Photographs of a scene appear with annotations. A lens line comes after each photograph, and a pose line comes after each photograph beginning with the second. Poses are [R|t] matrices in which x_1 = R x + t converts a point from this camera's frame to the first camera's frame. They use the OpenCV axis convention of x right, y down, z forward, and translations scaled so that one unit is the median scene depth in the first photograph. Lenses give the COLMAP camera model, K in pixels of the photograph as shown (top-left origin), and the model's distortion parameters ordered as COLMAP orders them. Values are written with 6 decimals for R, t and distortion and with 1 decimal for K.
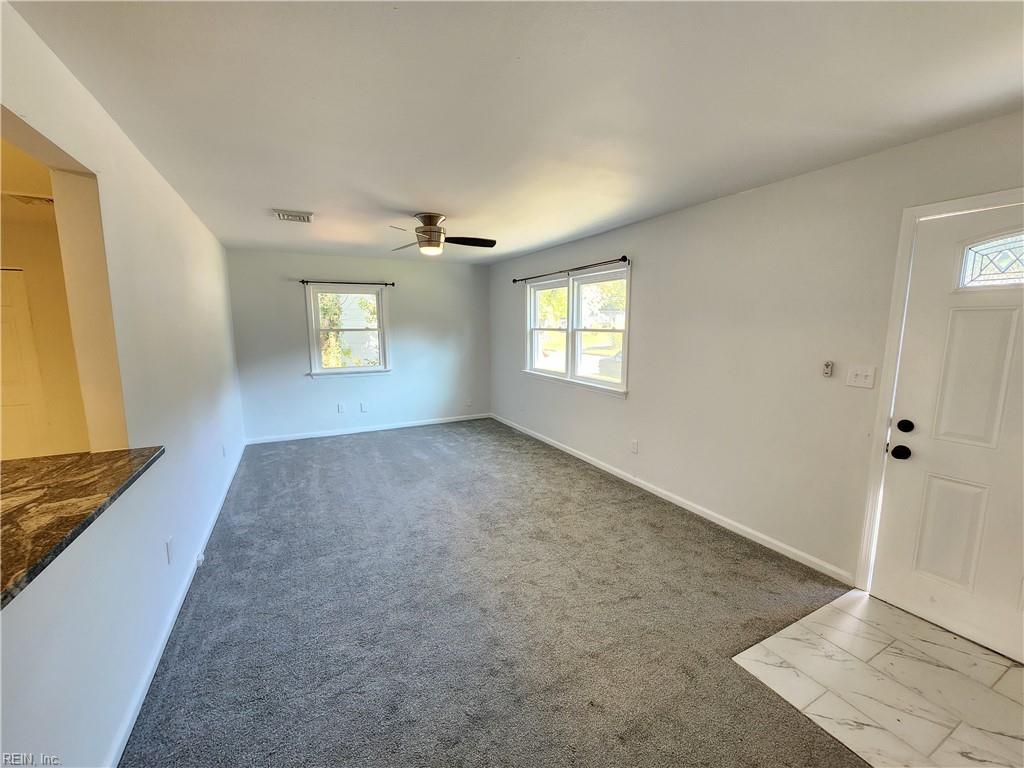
lens RADIAL K [[421.8, 0, 516.2], [0, 421.8, 384.7], [0, 0, 1]] dist [-0.001868, -0.000309]
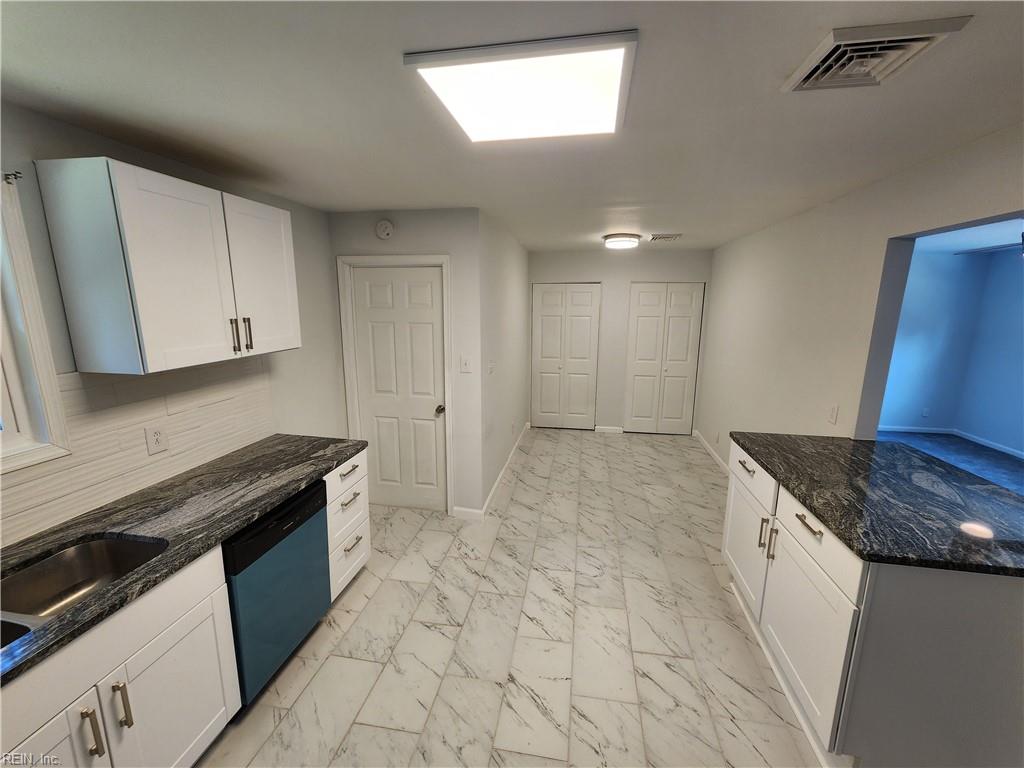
lens RADIAL K [[421.8, 0, 516.2], [0, 421.8, 384.7], [0, 0, 1]] dist [-0.001868, -0.000309]
pose [[0.798388, 0.124588, -0.589113, -0.369893], [-0.093921, 0.992152, 0.082540, -0.009452], [0.594774, -0.010569, 0.803824, -0.266438]]
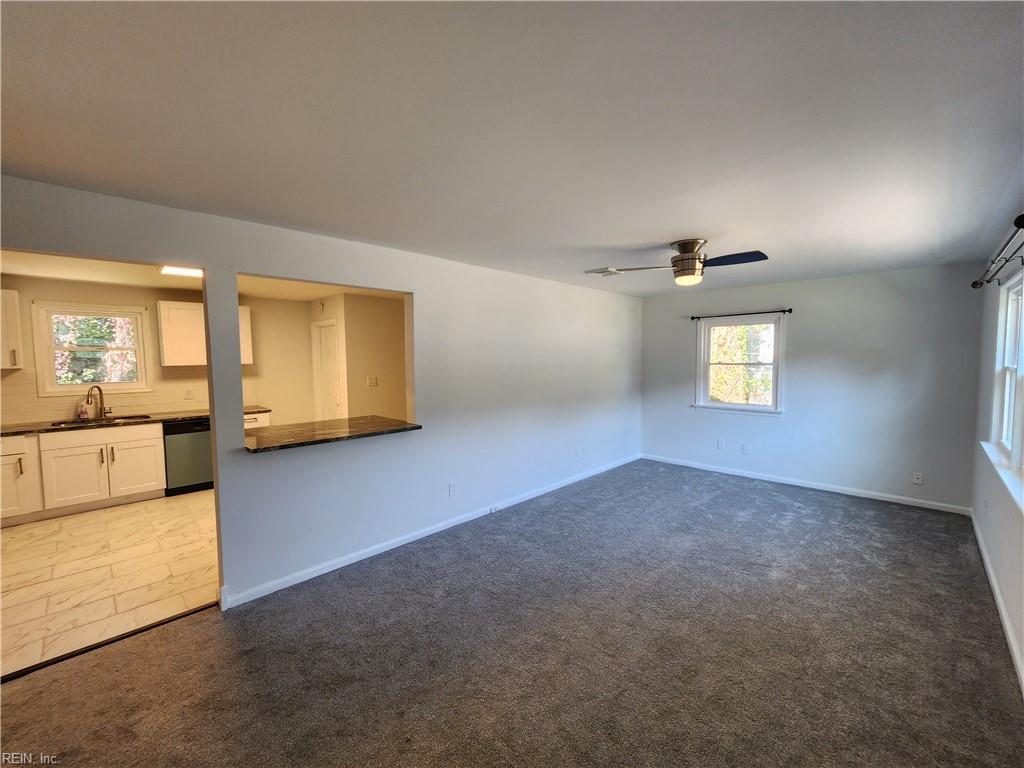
lens RADIAL K [[421.8, 0, 516.2], [0, 421.8, 384.7], [0, 0, 1]] dist [-0.001868, -0.000309]
pose [[0.313407, 0.063251, -0.947510, 0.388134], [-0.127782, 0.991514, 0.023922, -0.049215], [0.940982, 0.113578, 0.318830, 0.274270]]
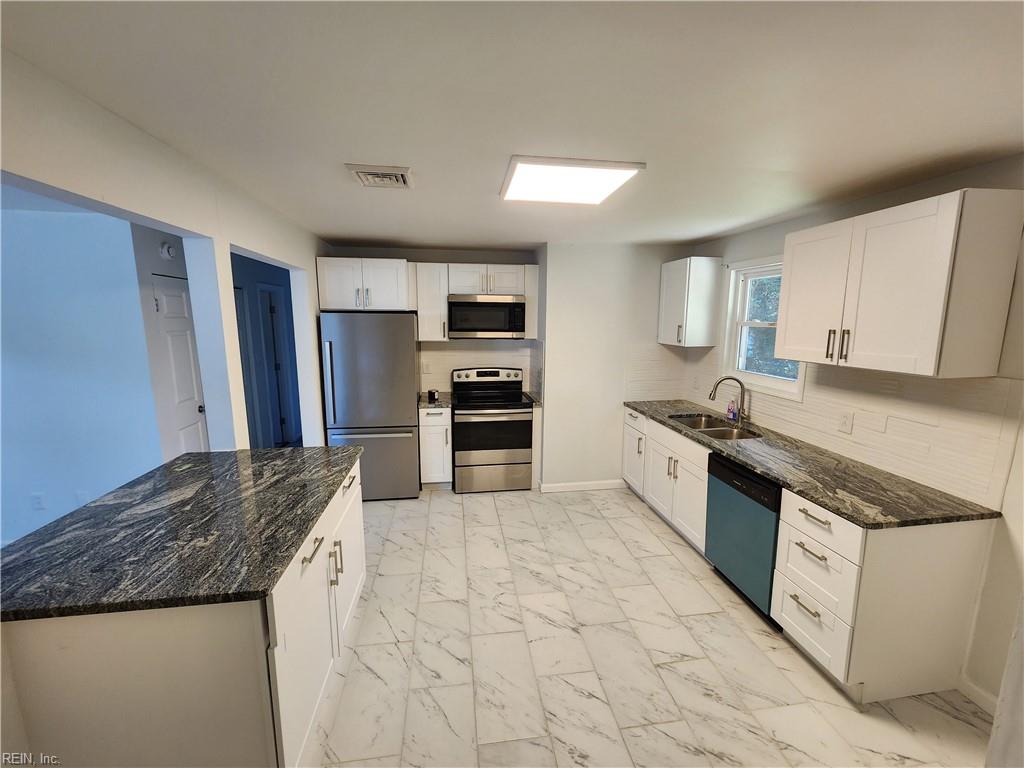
lens RADIAL K [[421.8, 0, 516.2], [0, 421.8, 384.7], [0, 0, 1]] dist [-0.001868, -0.000309]
pose [[-0.944898, -0.055541, 0.322618, -0.643759], [0.041756, 0.957004, 0.287053, -0.097308], [-0.324690, 0.284707, -0.901952, 0.406020]]
